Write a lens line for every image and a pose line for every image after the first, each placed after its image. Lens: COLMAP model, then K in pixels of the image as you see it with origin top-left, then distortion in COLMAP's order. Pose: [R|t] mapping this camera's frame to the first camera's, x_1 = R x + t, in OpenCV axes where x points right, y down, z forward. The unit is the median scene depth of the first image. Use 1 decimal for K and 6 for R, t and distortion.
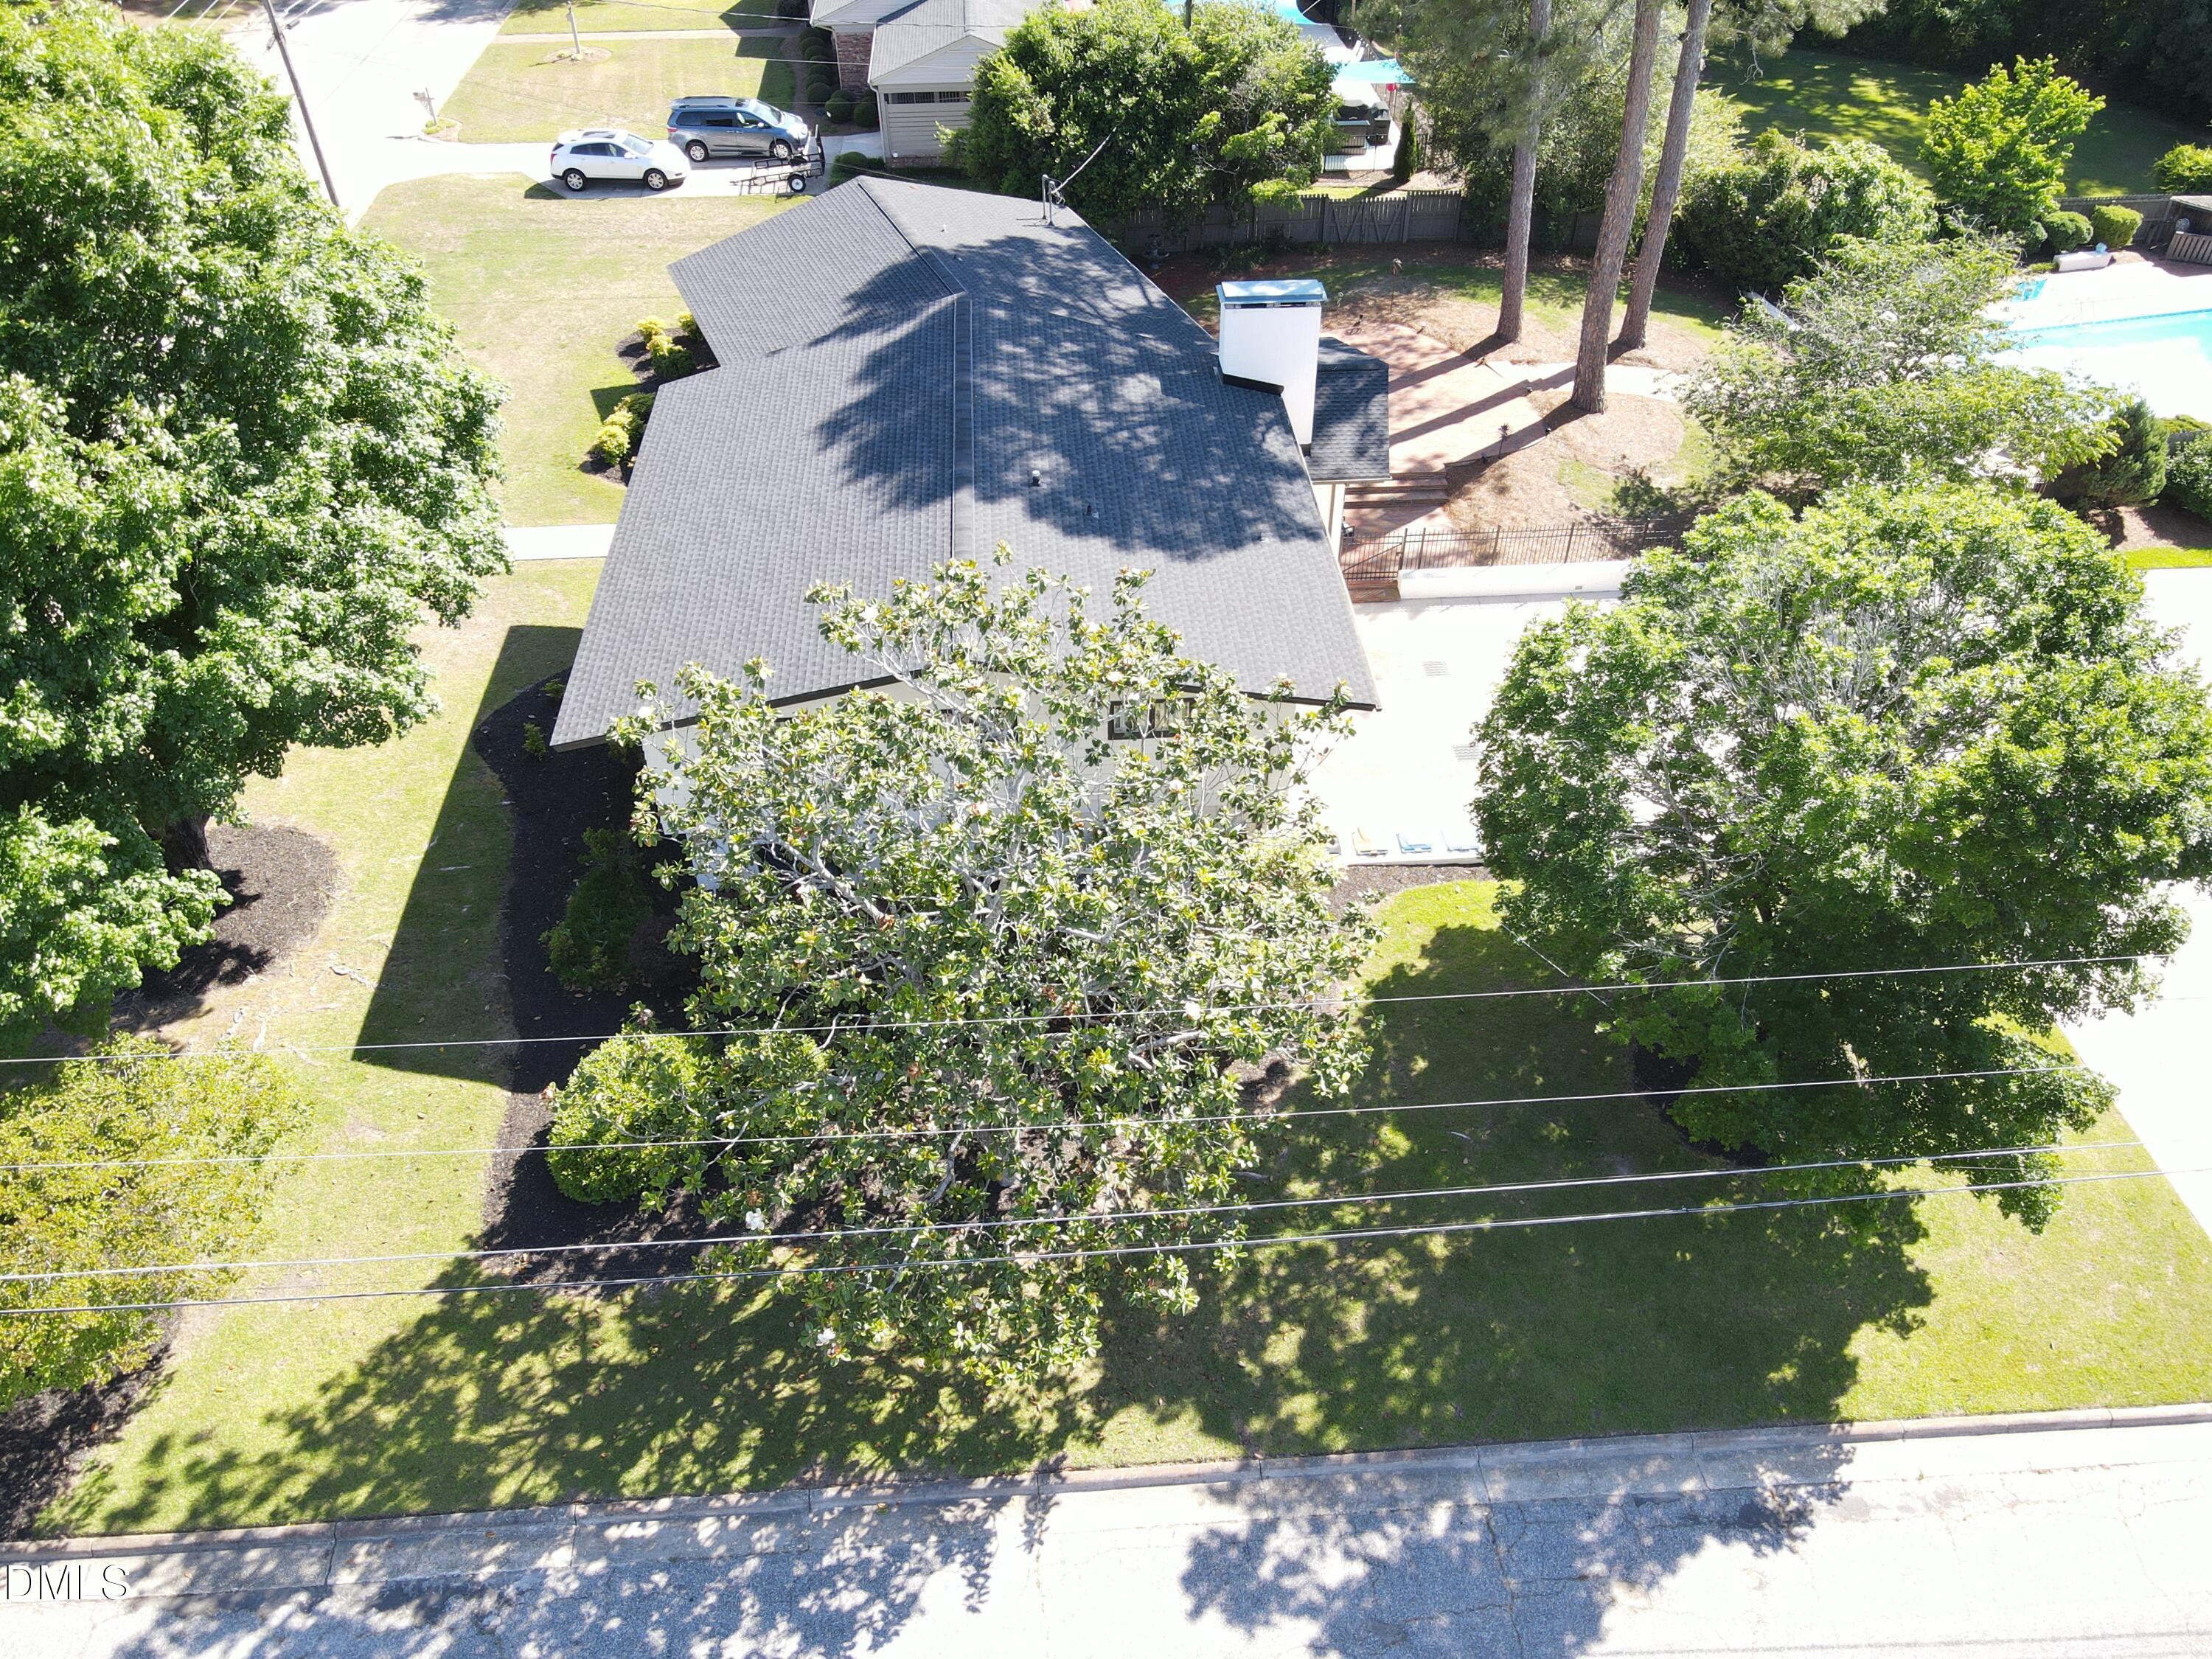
lens RADIAL K [[1610.7, 0, 1086.6], [0, 1610.7, 807.1], [0, 0, 1]] dist [0.005632, 0.015303]
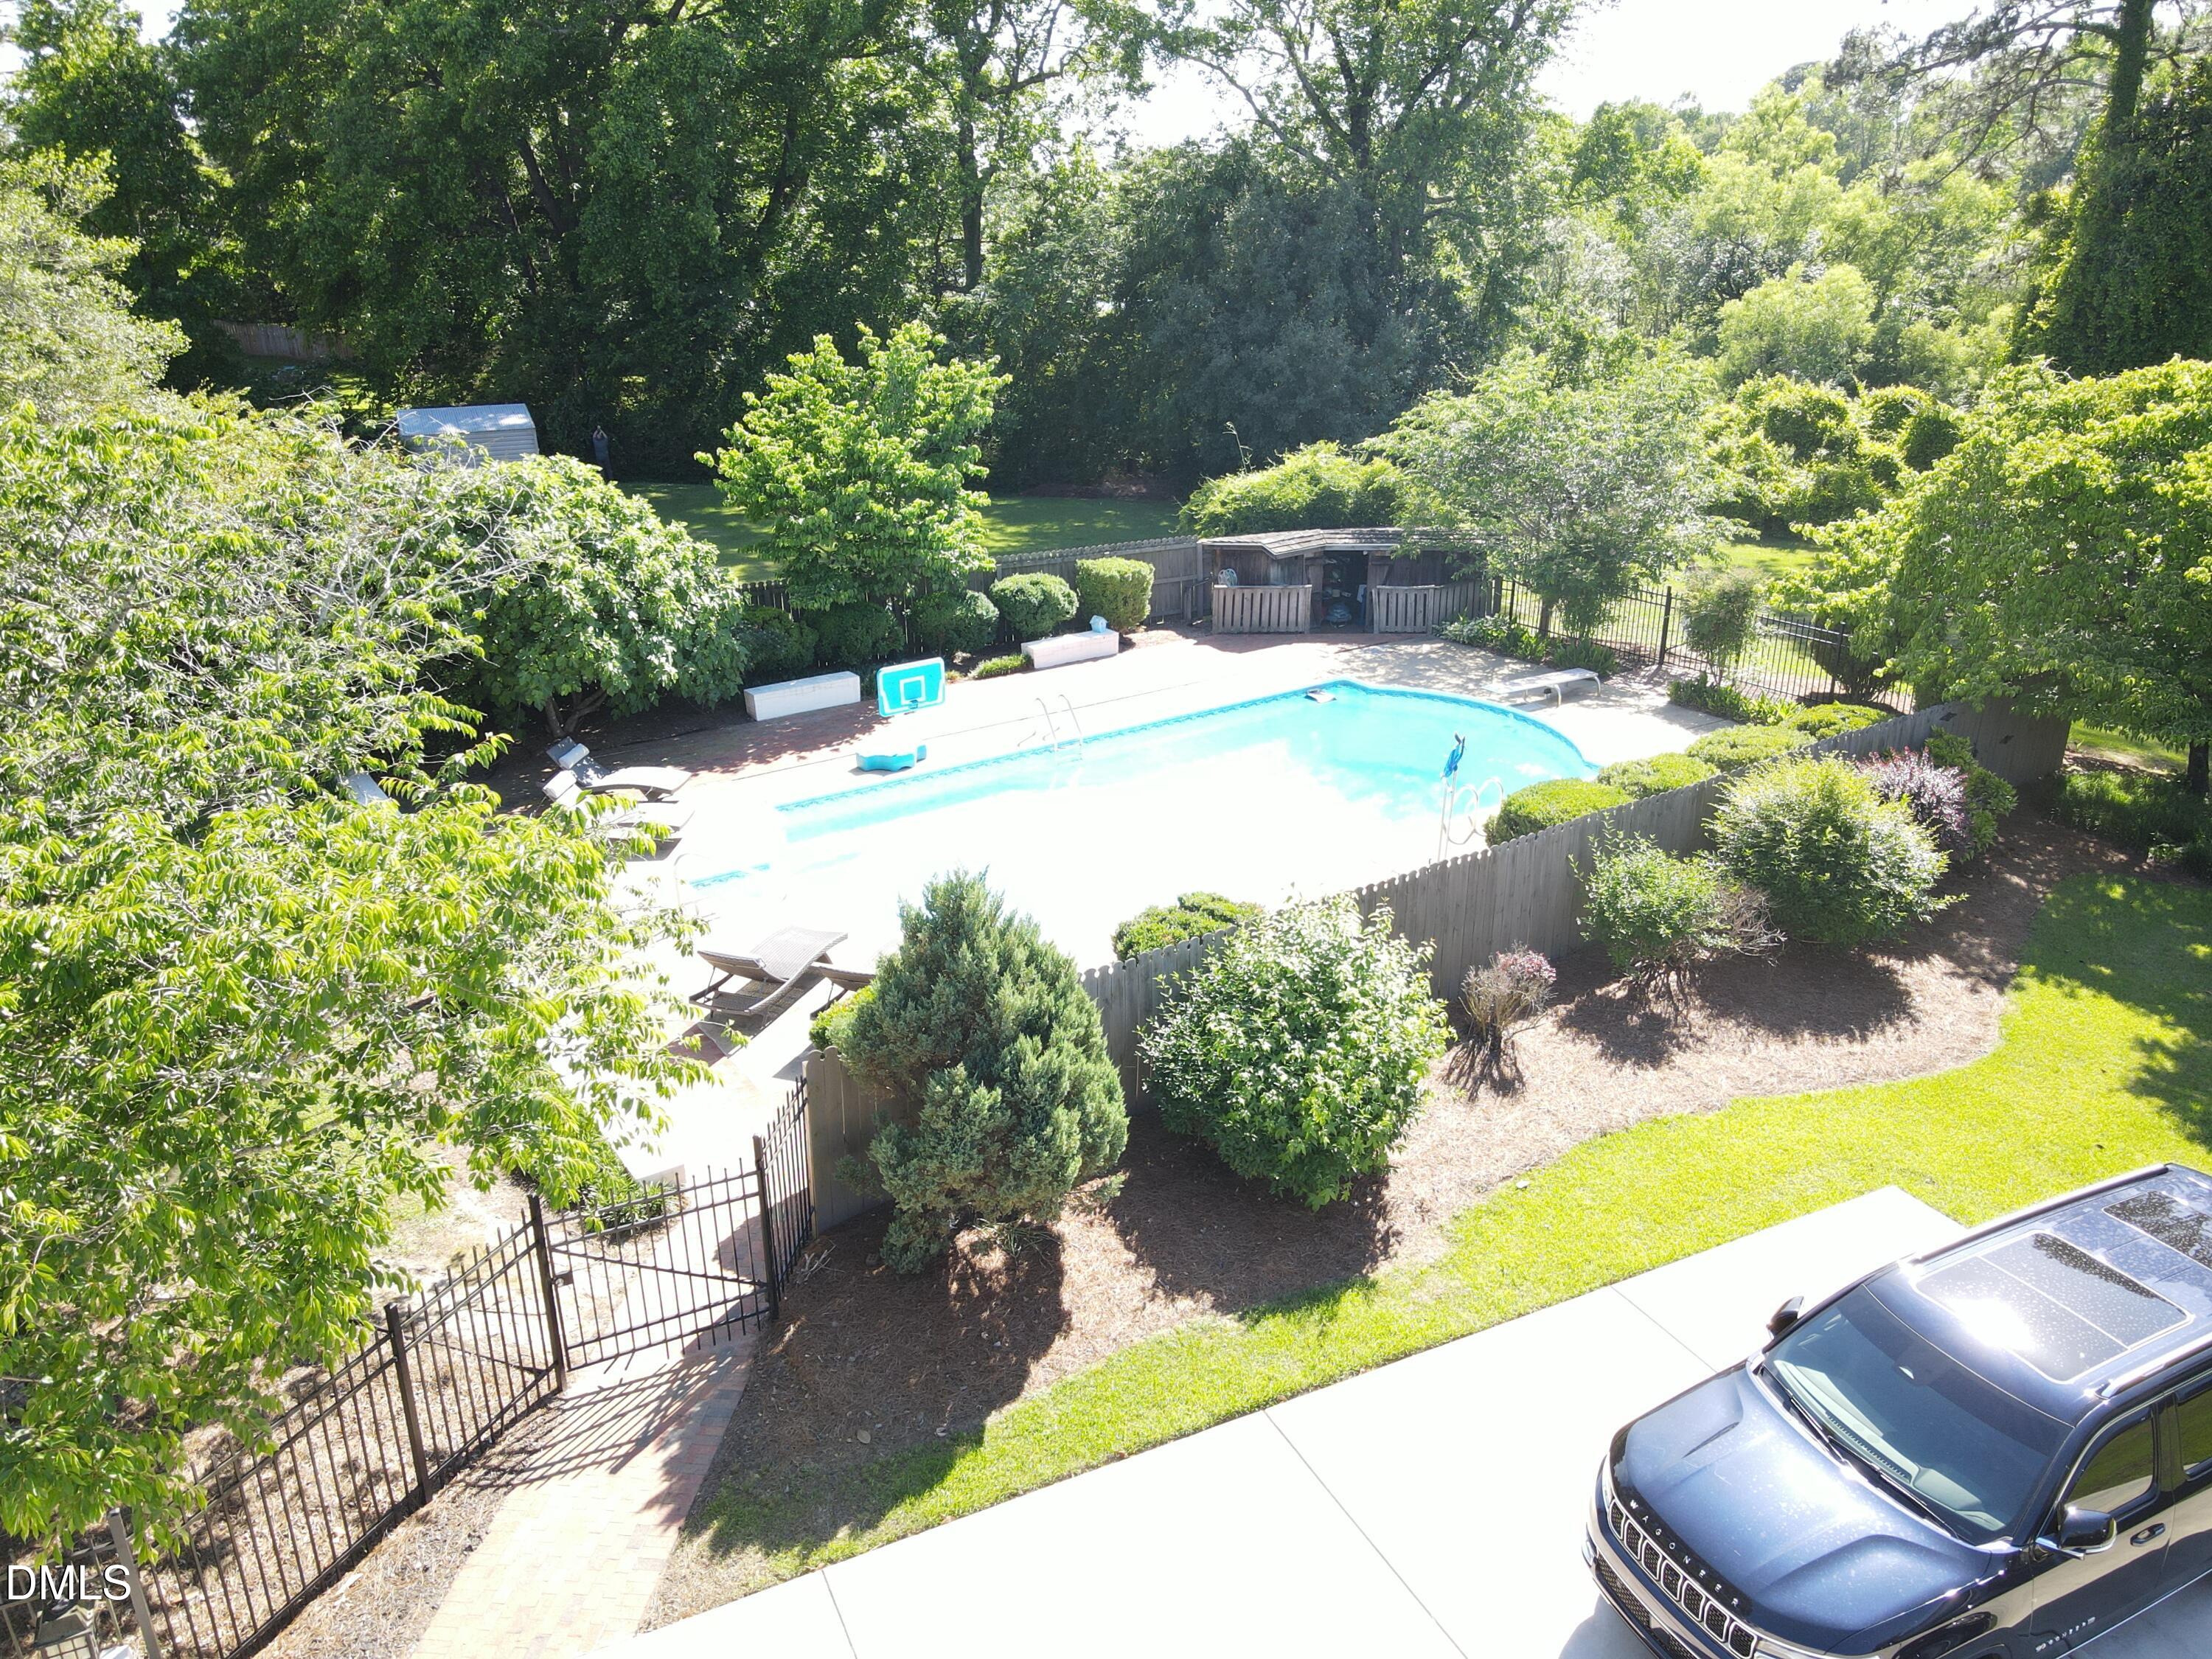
lens RADIAL K [[1610.7, 0, 1103.0], [0, 1610.7, 828.0], [0, 0, 1]] dist [0.005632, 0.015303]
pose [[0.929605, -0.140789, 0.340607, 0.971882], [0.247747, 0.922922, -0.294679, -0.279075], [-0.272866, 0.358319, 0.892833, 1.221588]]
